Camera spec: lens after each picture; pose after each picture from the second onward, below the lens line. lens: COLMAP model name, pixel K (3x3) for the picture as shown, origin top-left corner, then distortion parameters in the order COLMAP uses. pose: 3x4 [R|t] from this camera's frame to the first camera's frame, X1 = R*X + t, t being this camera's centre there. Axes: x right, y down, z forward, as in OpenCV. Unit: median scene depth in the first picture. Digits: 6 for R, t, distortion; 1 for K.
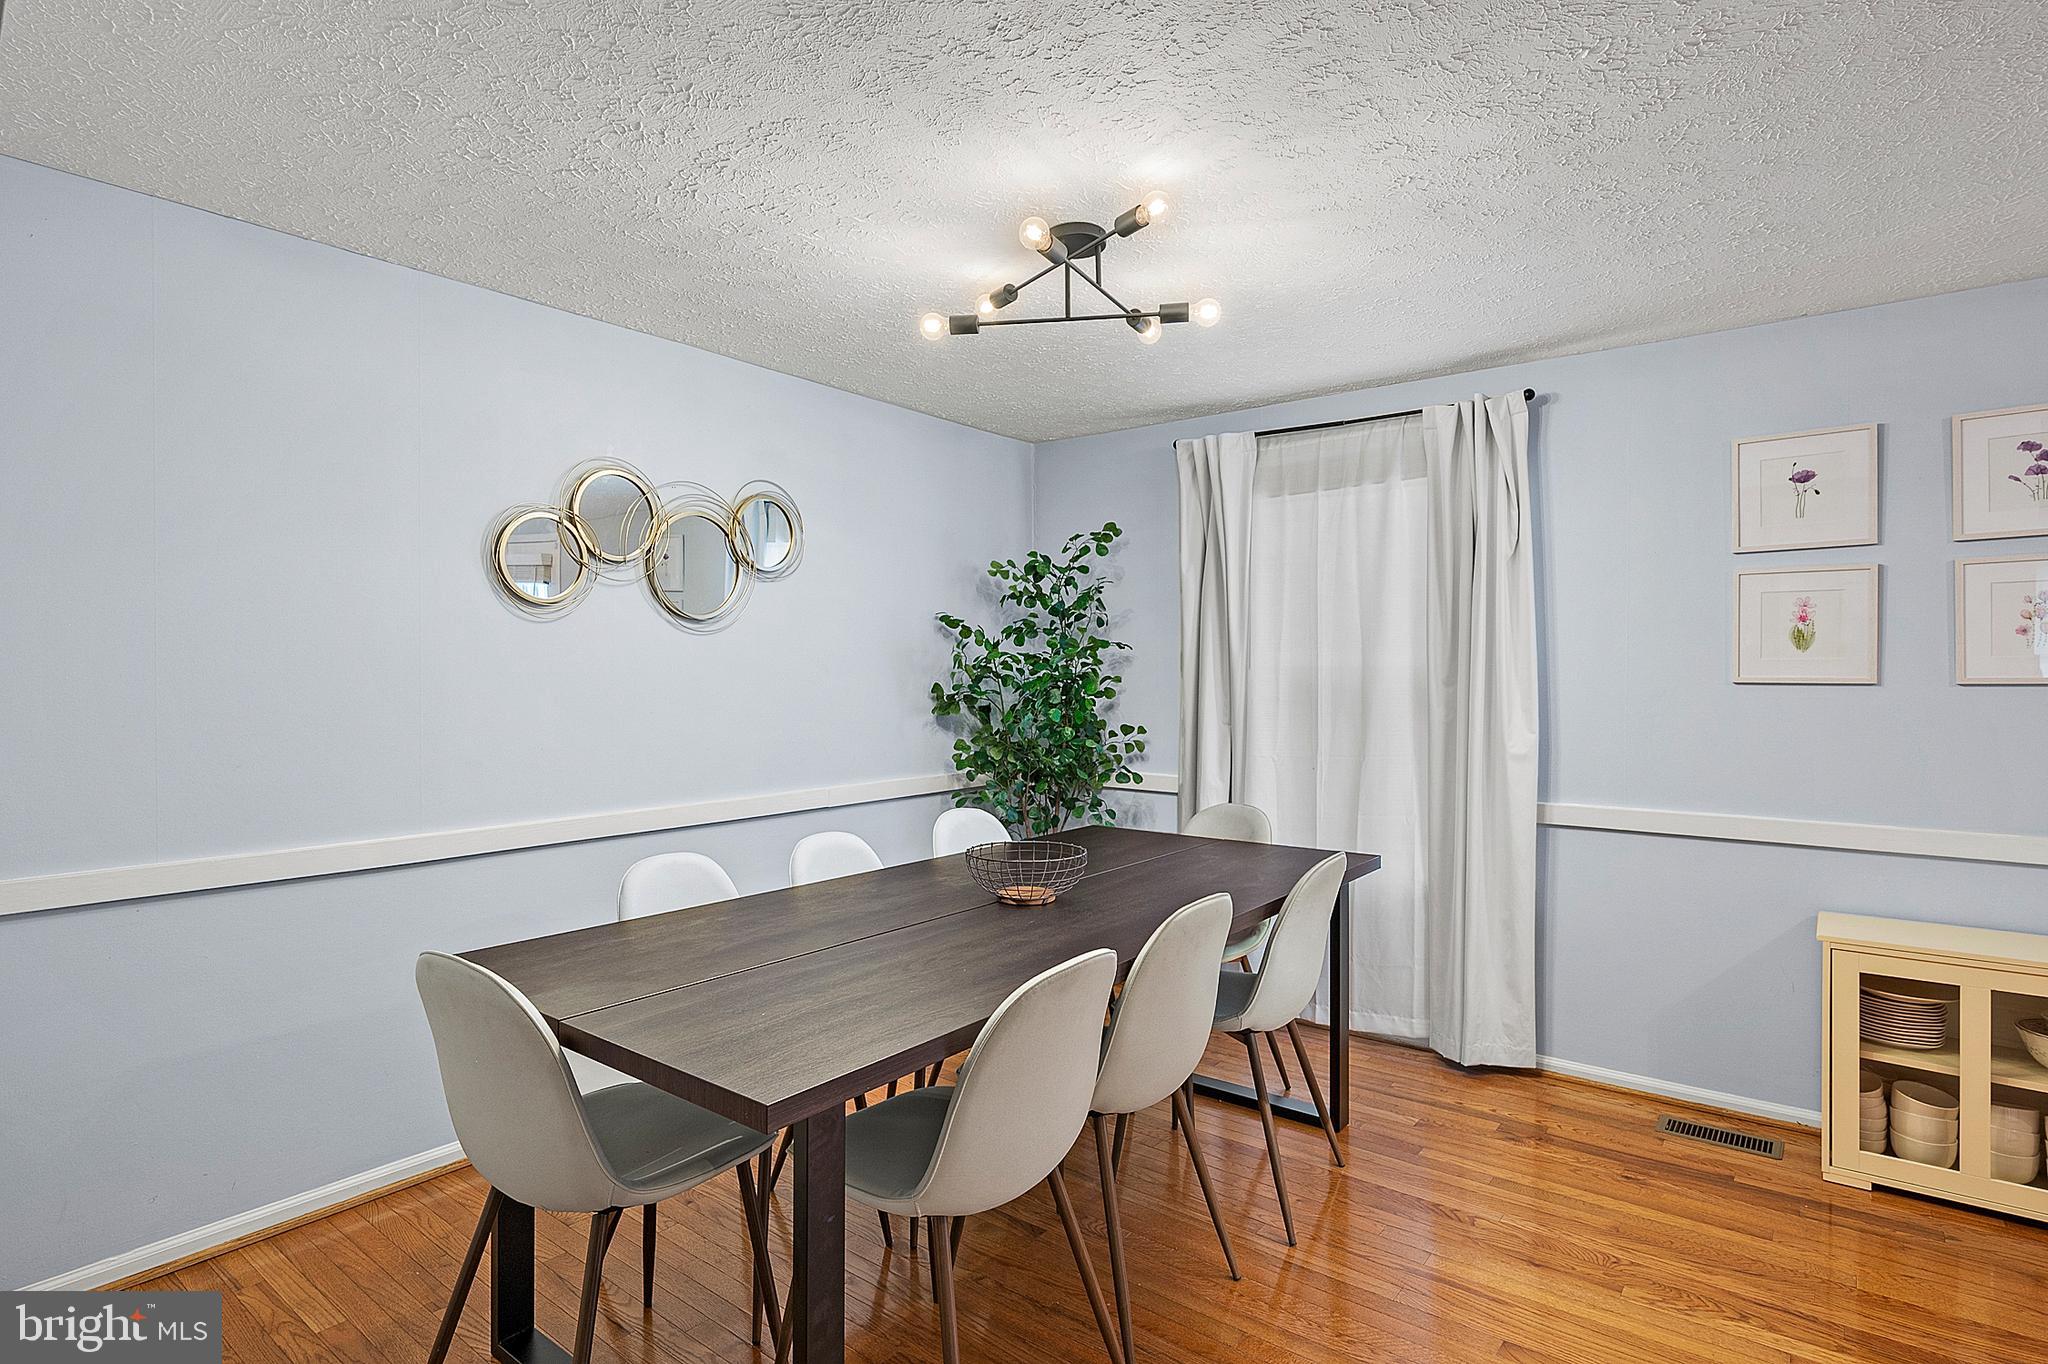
lens RADIAL K [[1054.7, 0, 1025.5], [0, 1054.7, 675.5], [0, 0, 1]] dist [-0.001133, -0.000570]
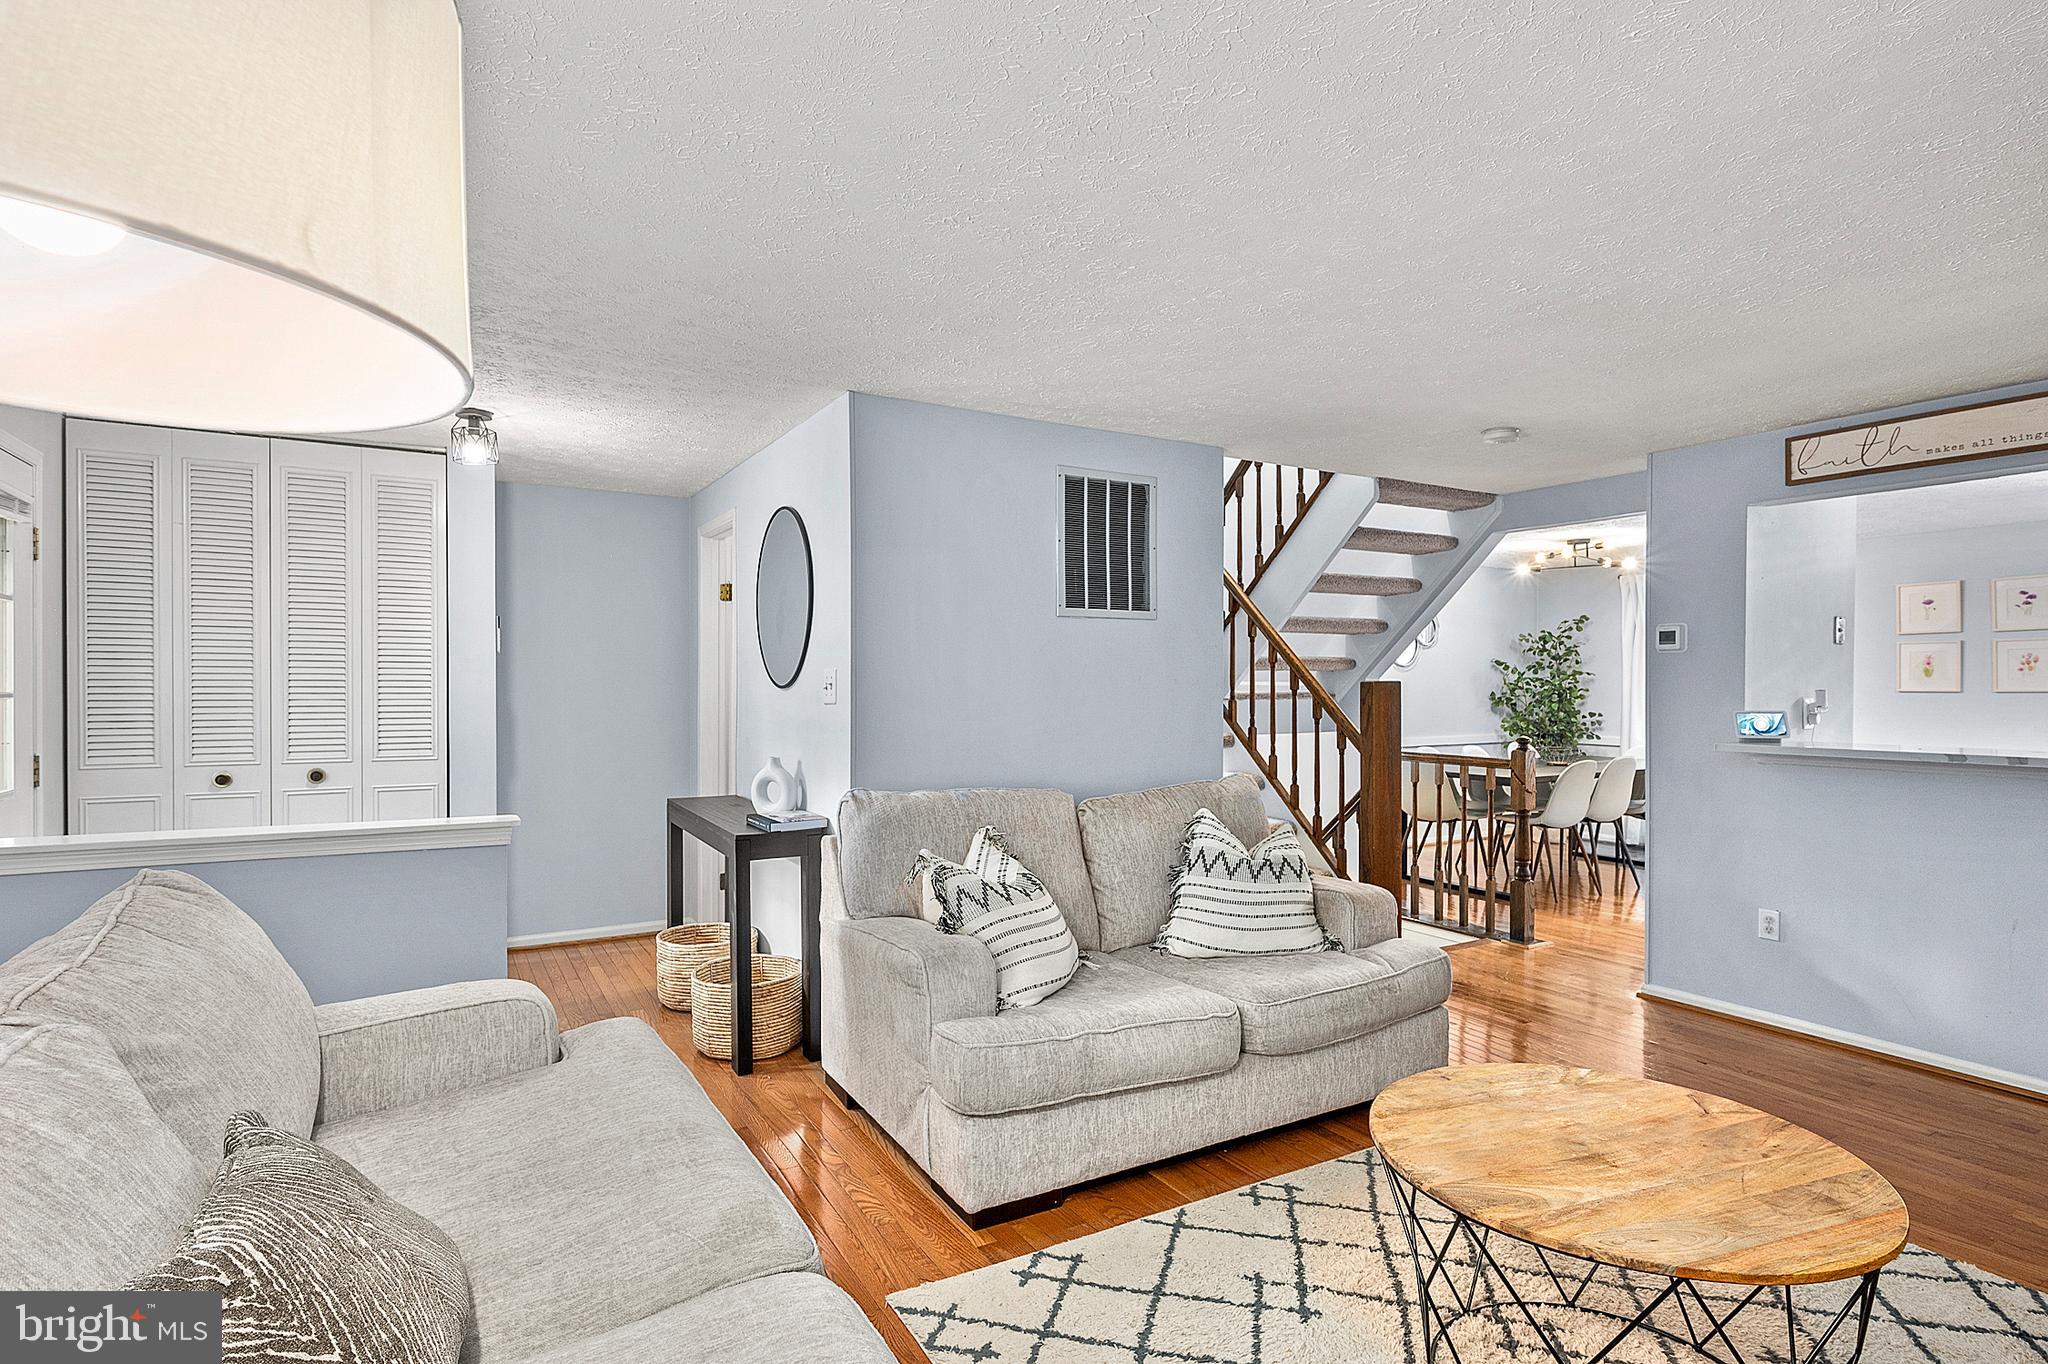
lens RADIAL K [[1045.7, 0, 1027.8], [0, 1045.7, 689.7], [0, 0, 1]] dist [-0.001090, 0.000410]
pose [[0.928268, 0.001546, -0.371908, -0.170240], [-0.001270, 0.999999, 0.000985, 0.002164], [0.371909, -0.000442, 0.928269, -1.324725]]
